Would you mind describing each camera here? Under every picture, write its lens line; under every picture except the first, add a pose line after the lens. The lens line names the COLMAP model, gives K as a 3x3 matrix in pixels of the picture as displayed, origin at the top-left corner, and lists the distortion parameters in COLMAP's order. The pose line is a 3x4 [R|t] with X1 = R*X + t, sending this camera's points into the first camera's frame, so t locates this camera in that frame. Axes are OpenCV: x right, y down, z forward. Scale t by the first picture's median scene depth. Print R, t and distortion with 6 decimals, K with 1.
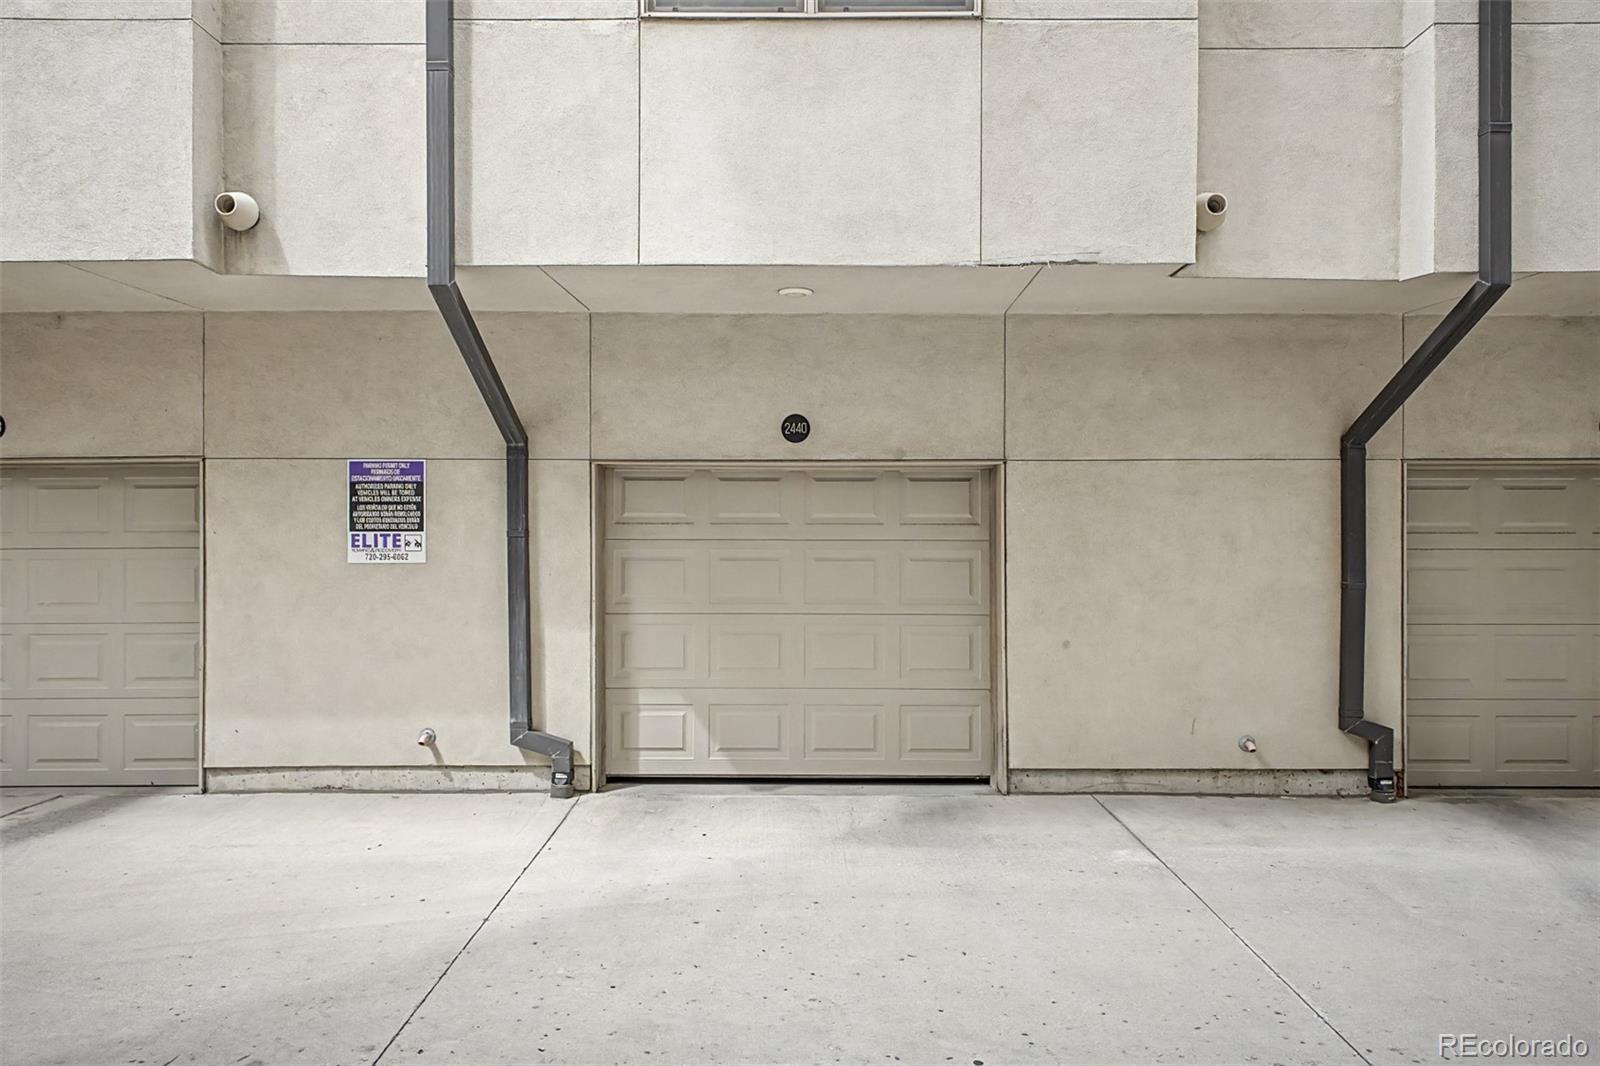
lens RADIAL K [[1053.2, 0, 800.0], [0, 1053.2, 527.4], [0, 0, 1]] dist [0.023909, -0.002191]
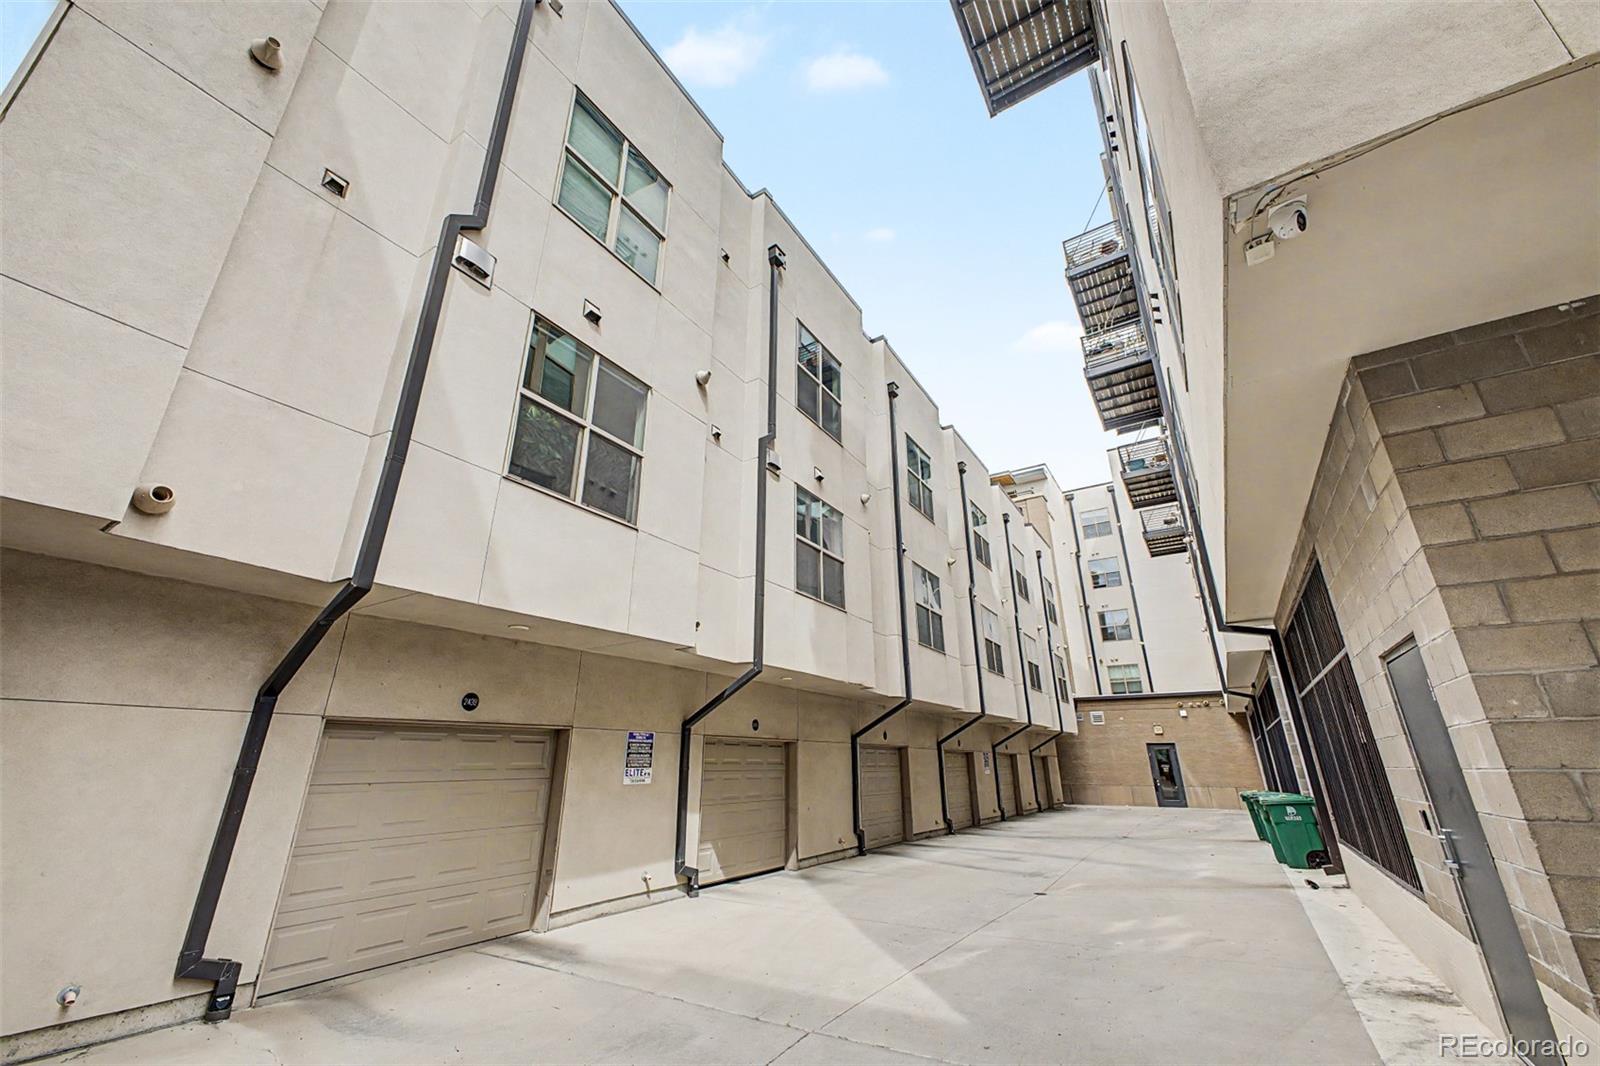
lens RADIAL K [[634.1, 0, 803.2], [0, 634.1, 530.3], [0, 0, 1]] dist [0.021156, -0.005420]
pose [[0.530618, 0.292377, 0.795588, -1.354464], [0.001131, 0.938379, -0.345607, -0.000867], [-0.847611, 0.184285, 0.497590, 0.010903]]
